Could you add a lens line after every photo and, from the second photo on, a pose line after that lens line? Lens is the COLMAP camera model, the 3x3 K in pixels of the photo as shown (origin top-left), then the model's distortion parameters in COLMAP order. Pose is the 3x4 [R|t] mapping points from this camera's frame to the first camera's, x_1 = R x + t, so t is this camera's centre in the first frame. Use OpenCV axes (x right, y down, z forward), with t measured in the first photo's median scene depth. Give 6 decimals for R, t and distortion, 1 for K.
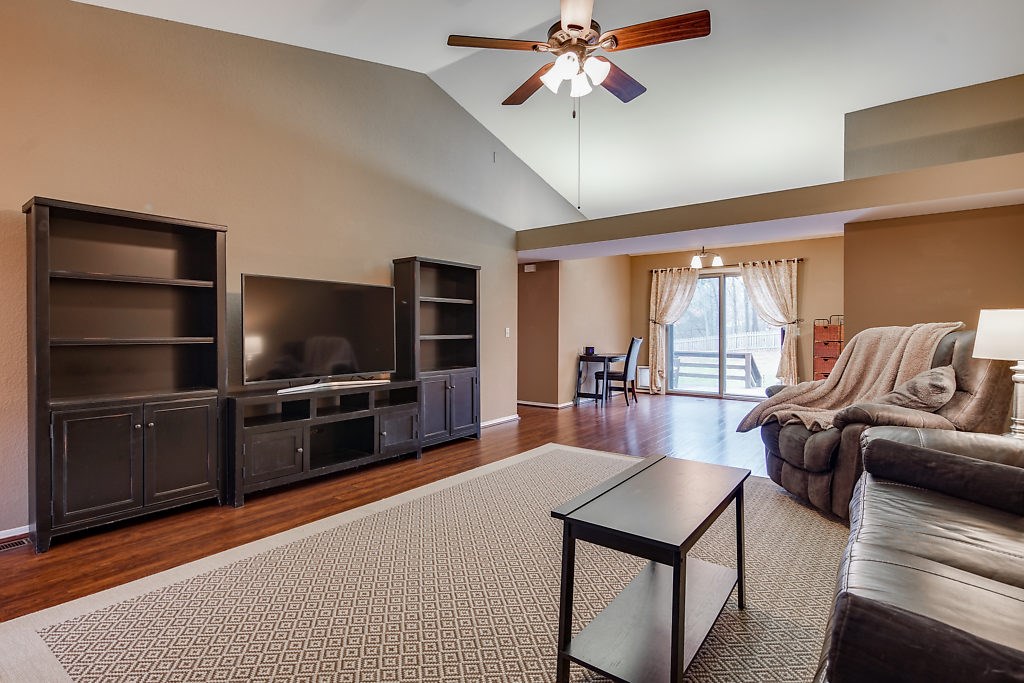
lens RADIAL K [[497.9, 0, 507.8], [0, 497.9, 336.0], [0, 0, 1]] dist [0.000759, 0.000170]
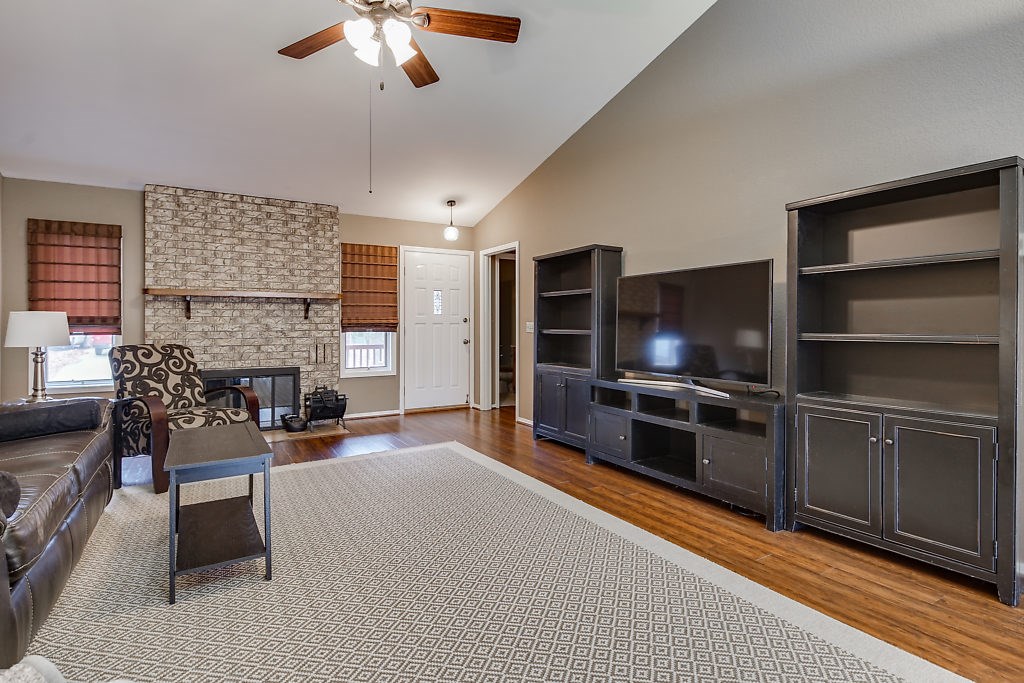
lens RADIAL K [[497.9, 0, 507.7], [0, 497.9, 333.4], [0, 0, 1]] dist [0.000759, 0.000170]
pose [[-0.364198, 0.008445, -0.931283, 0.632252], [-0.016055, 0.999753, 0.015345, -0.005515], [0.931183, 0.020540, -0.363972, 1.110318]]
